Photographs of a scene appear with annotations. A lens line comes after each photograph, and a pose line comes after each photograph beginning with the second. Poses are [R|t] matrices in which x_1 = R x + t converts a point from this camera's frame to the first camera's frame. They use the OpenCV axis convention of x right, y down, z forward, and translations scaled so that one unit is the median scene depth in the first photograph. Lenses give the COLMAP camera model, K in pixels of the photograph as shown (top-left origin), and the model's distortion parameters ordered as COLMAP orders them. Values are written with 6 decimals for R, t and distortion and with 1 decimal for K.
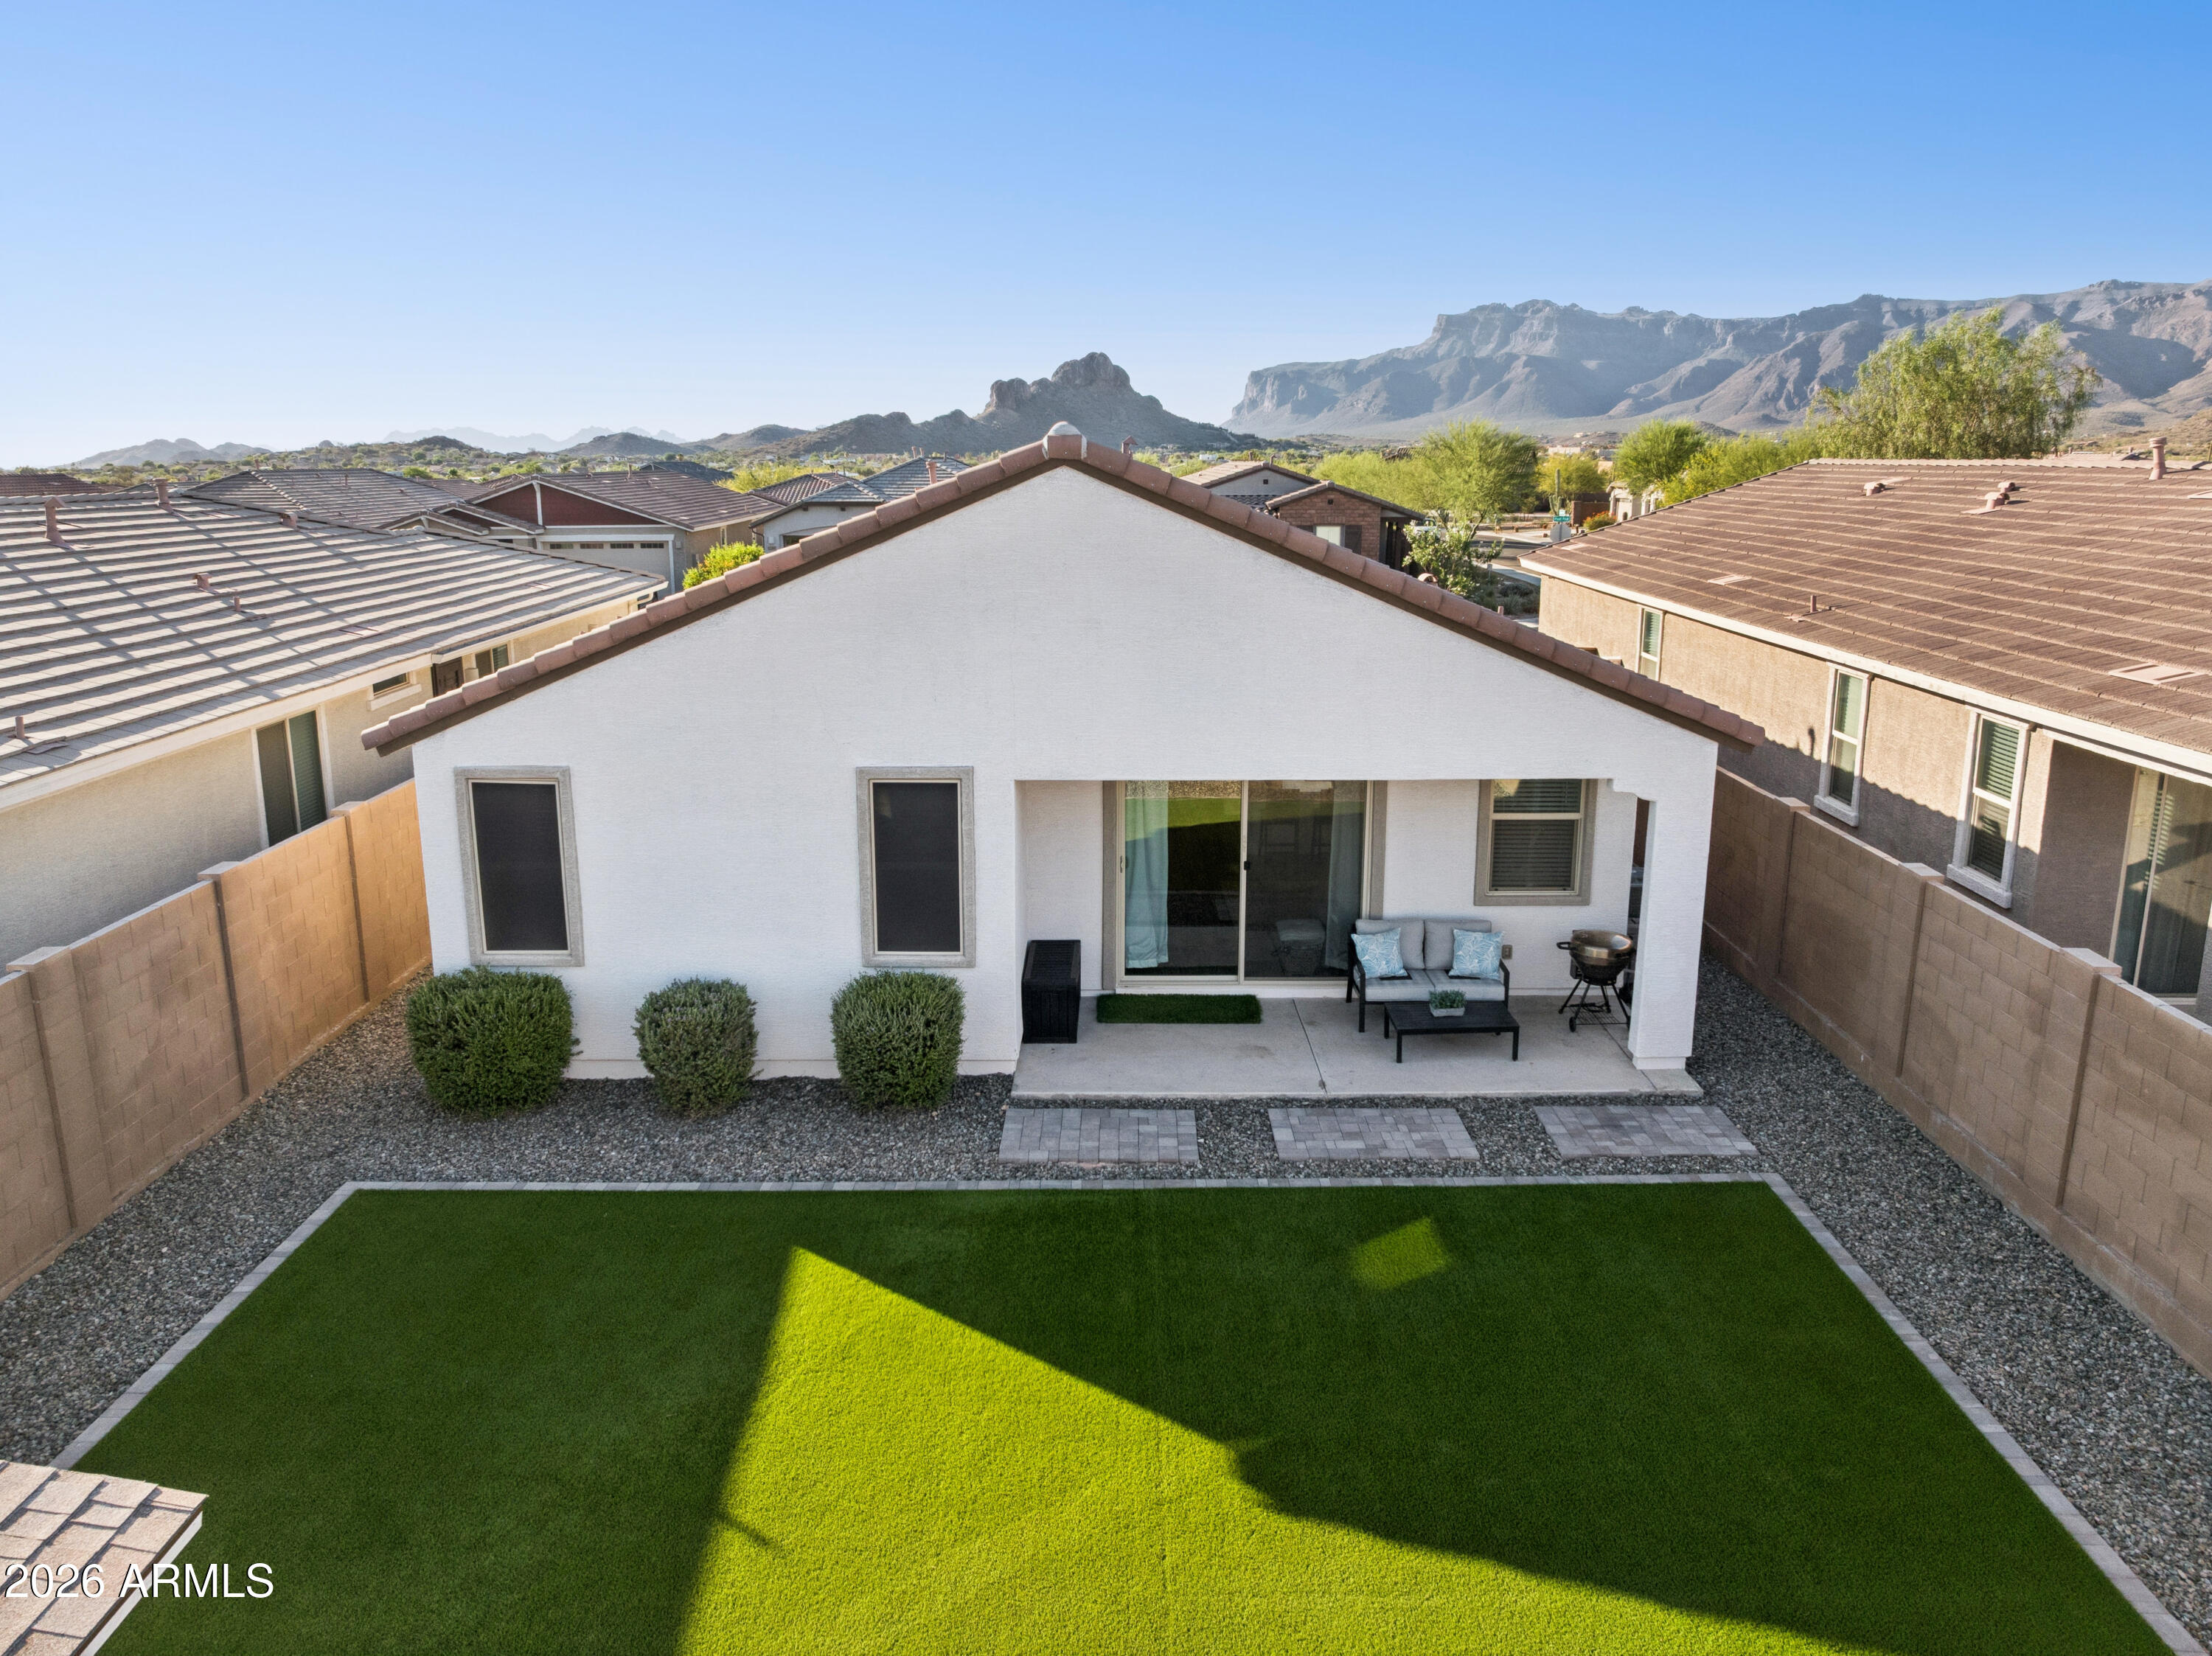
lens RADIAL K [[1575.8, 0, 1099.5], [0, 1575.8, 790.0], [0, 0, 1]] dist [-0.033487, -0.003862]
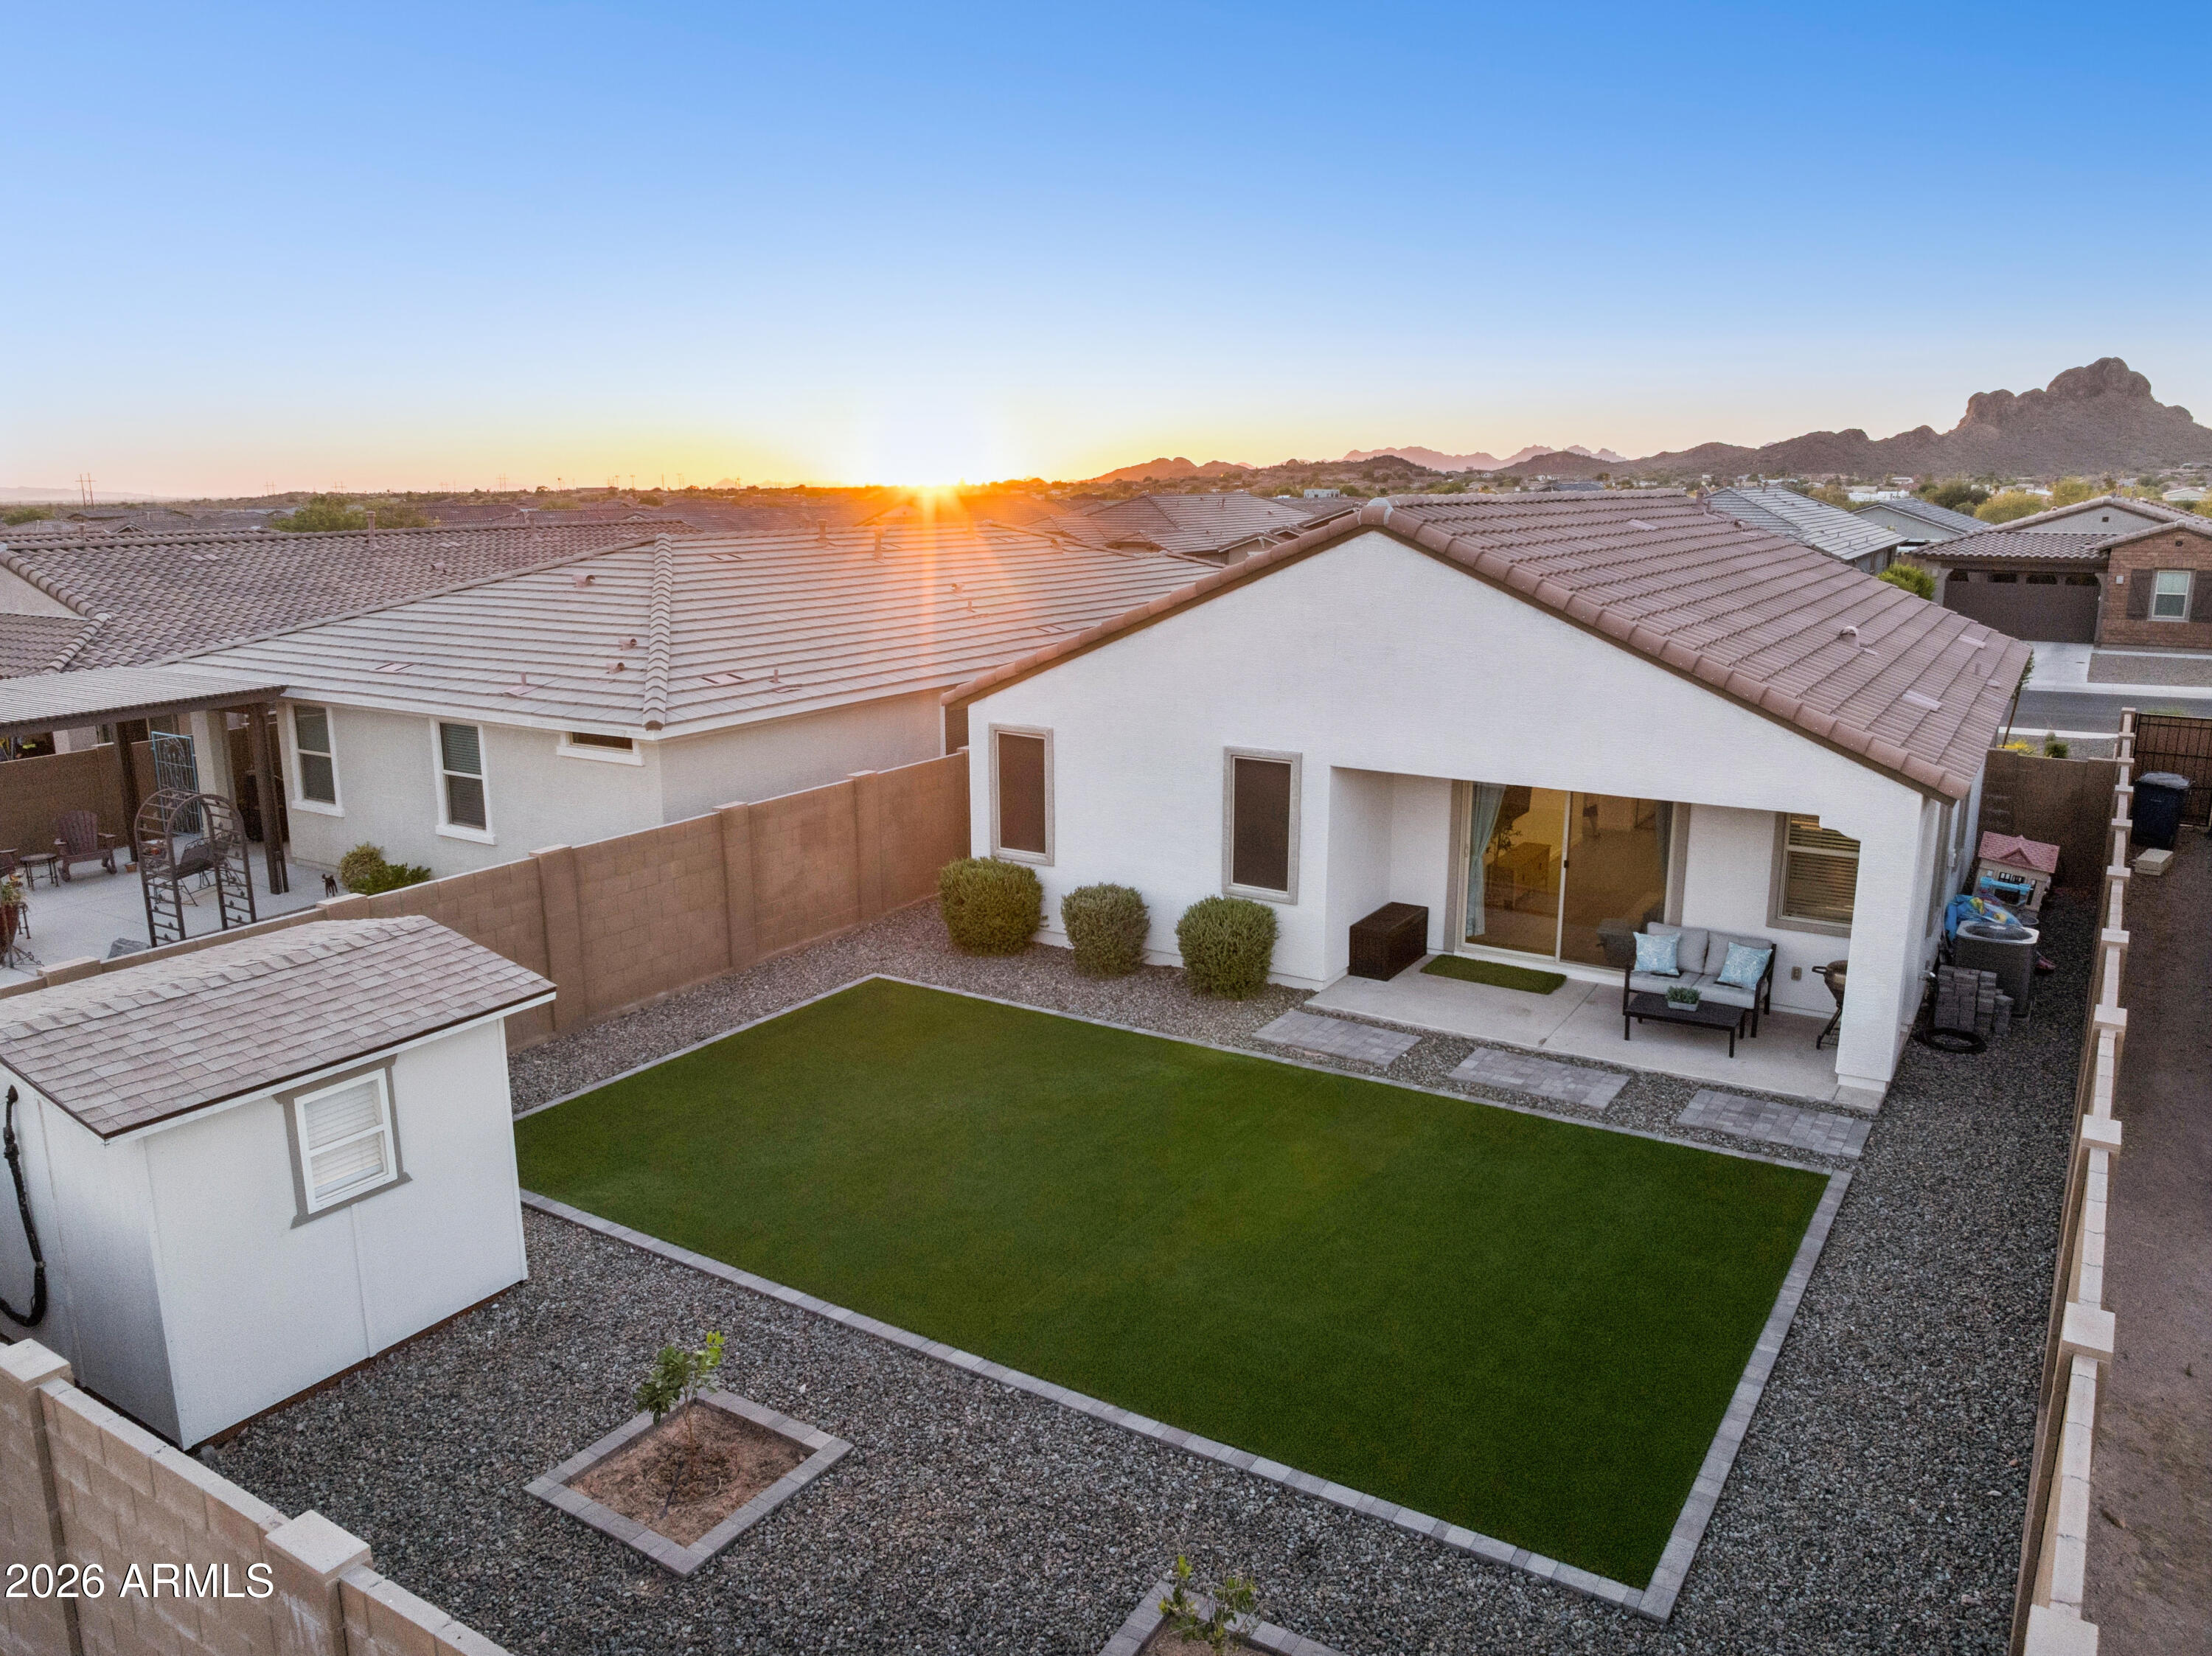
lens RADIAL K [[1575.8, 0, 1099.5], [0, 1575.8, 790.0], [0, 0, 1]] dist [-0.033487, -0.003862]
pose [[0.836785, 0.103003, -0.537756, 0.464631], [-0.108623, 0.993854, 0.021340, 0.006439], [0.536649, 0.040556, 0.842830, -0.198920]]
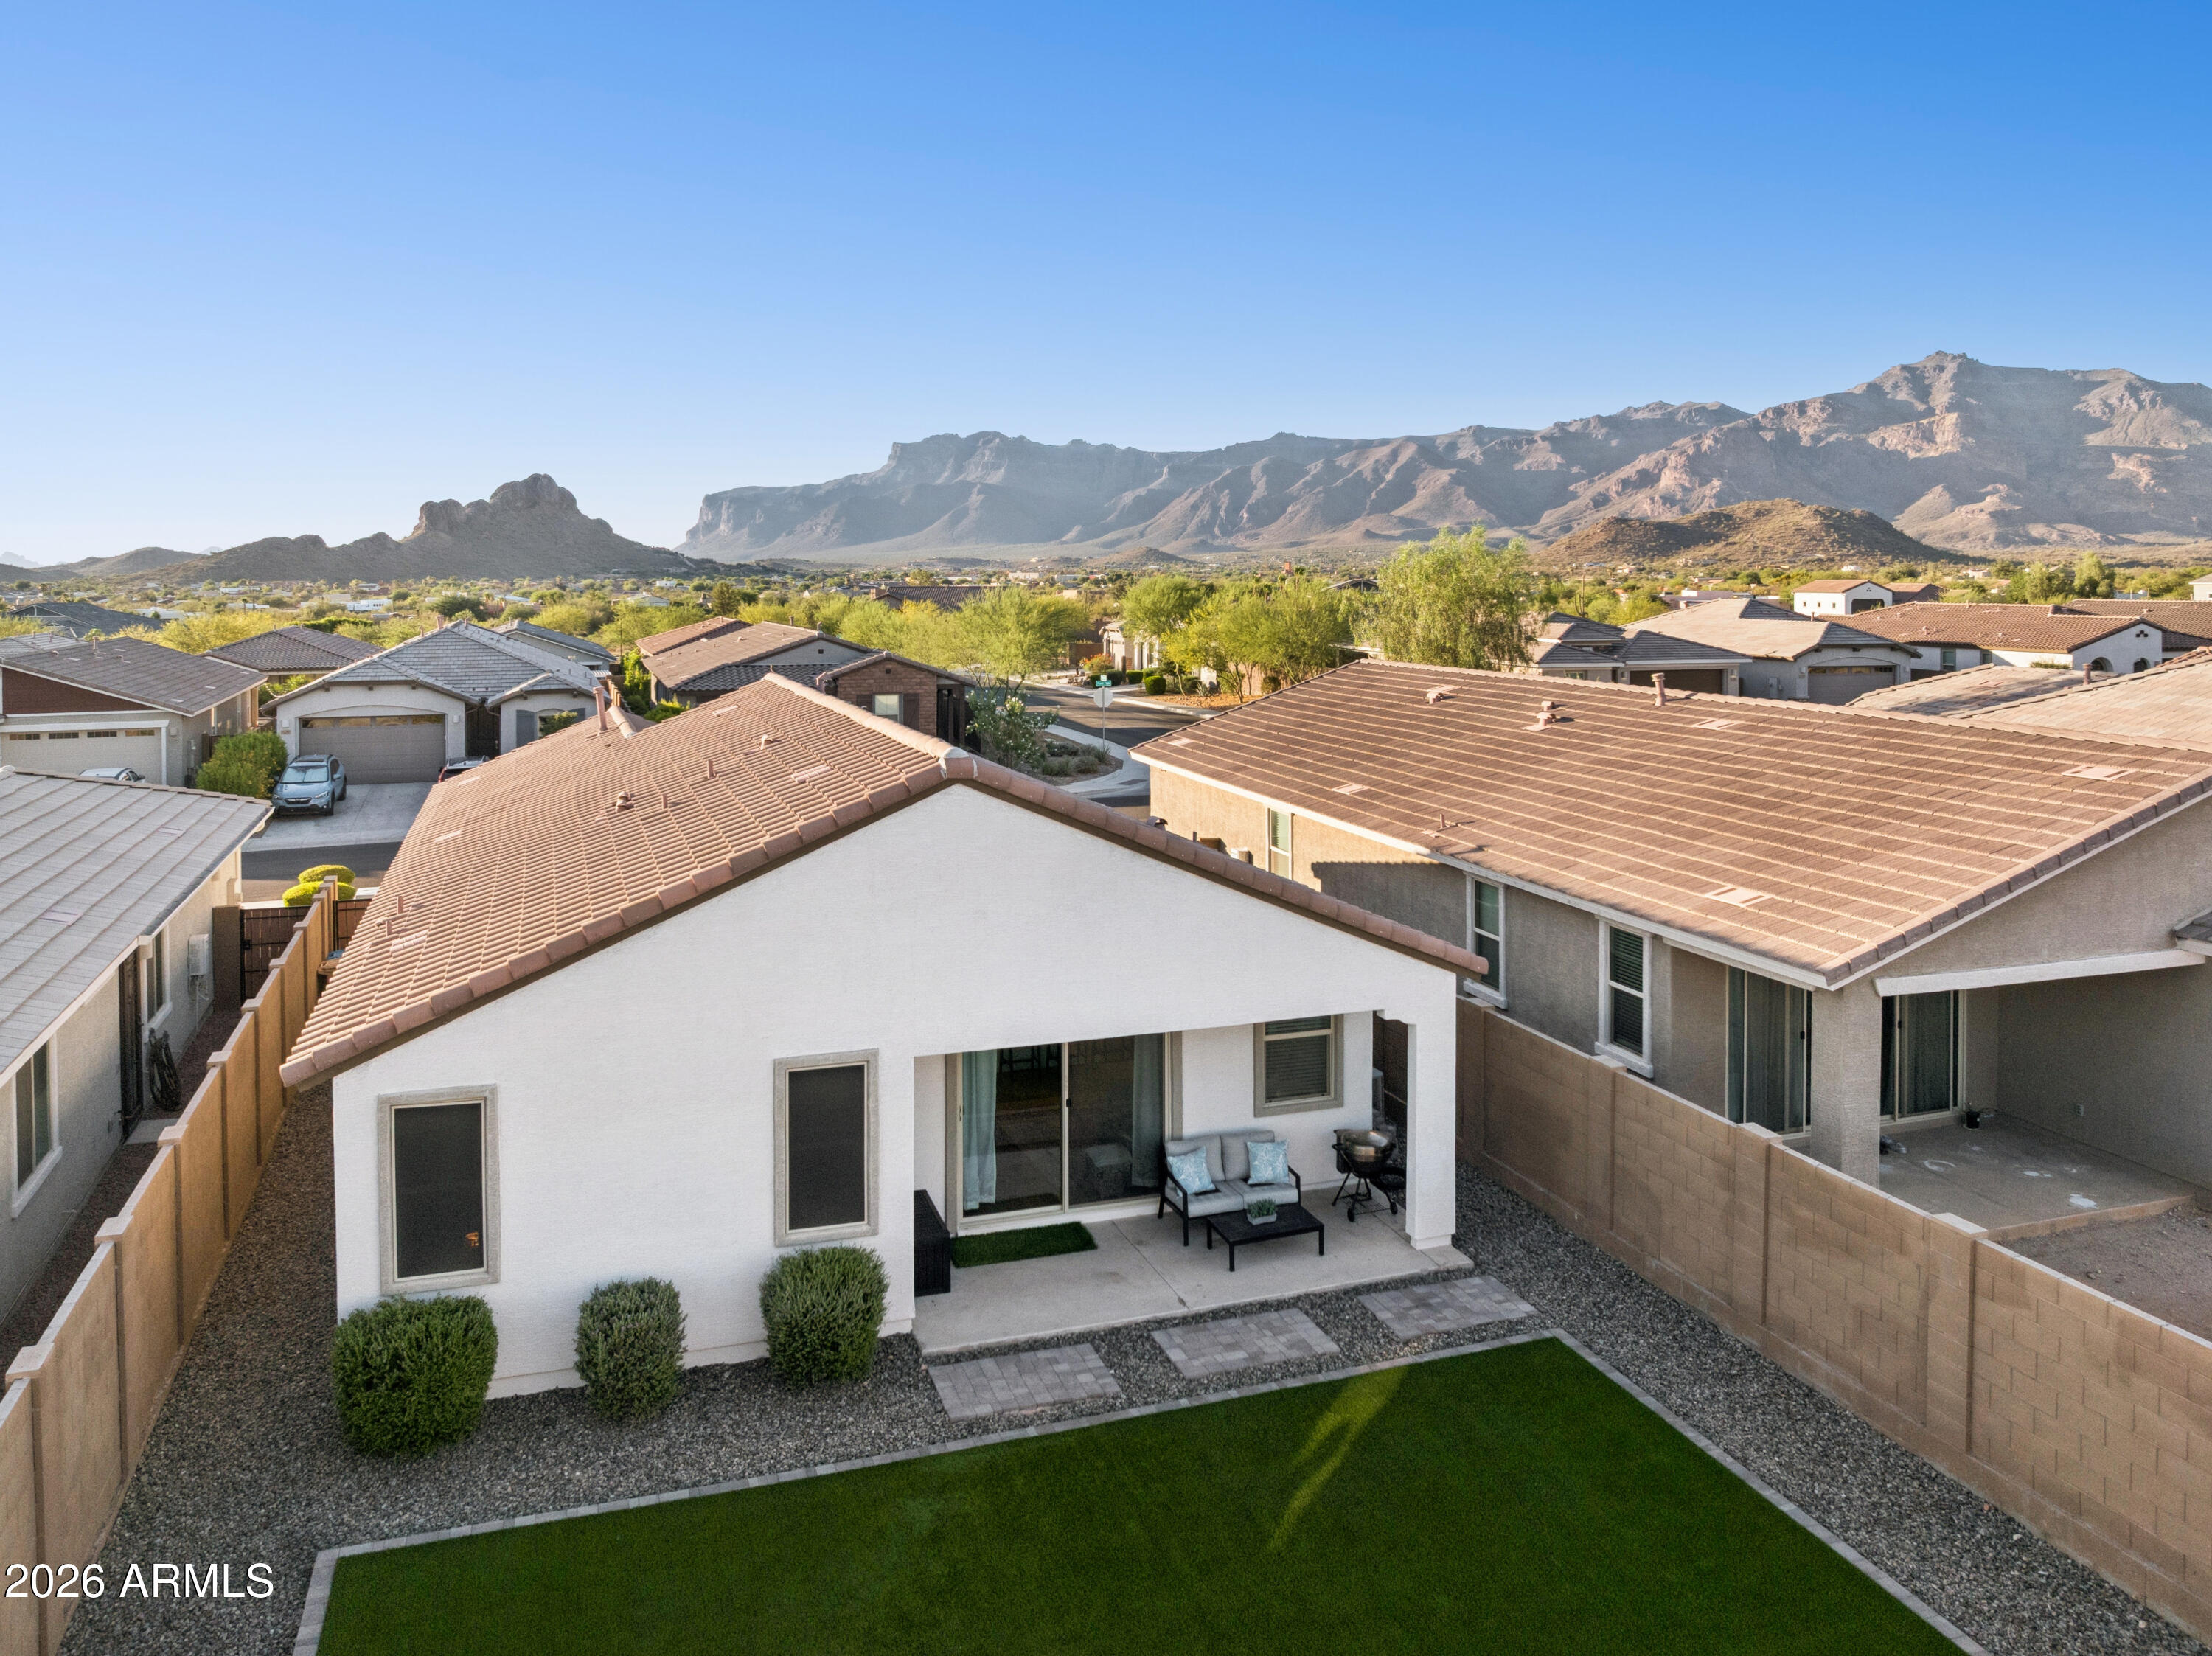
lens RADIAL K [[1643.9, 0, 1092.6], [0, 1643.9, 580.8], [0, 0, 1]] dist [-0.030780, -0.004459]
pose [[0.944978, -0.002819, 0.327122, -0.297768], [0.069193, 0.979062, -0.191444, -0.101679], [-0.319733, 0.203545, 0.925387, -0.188495]]
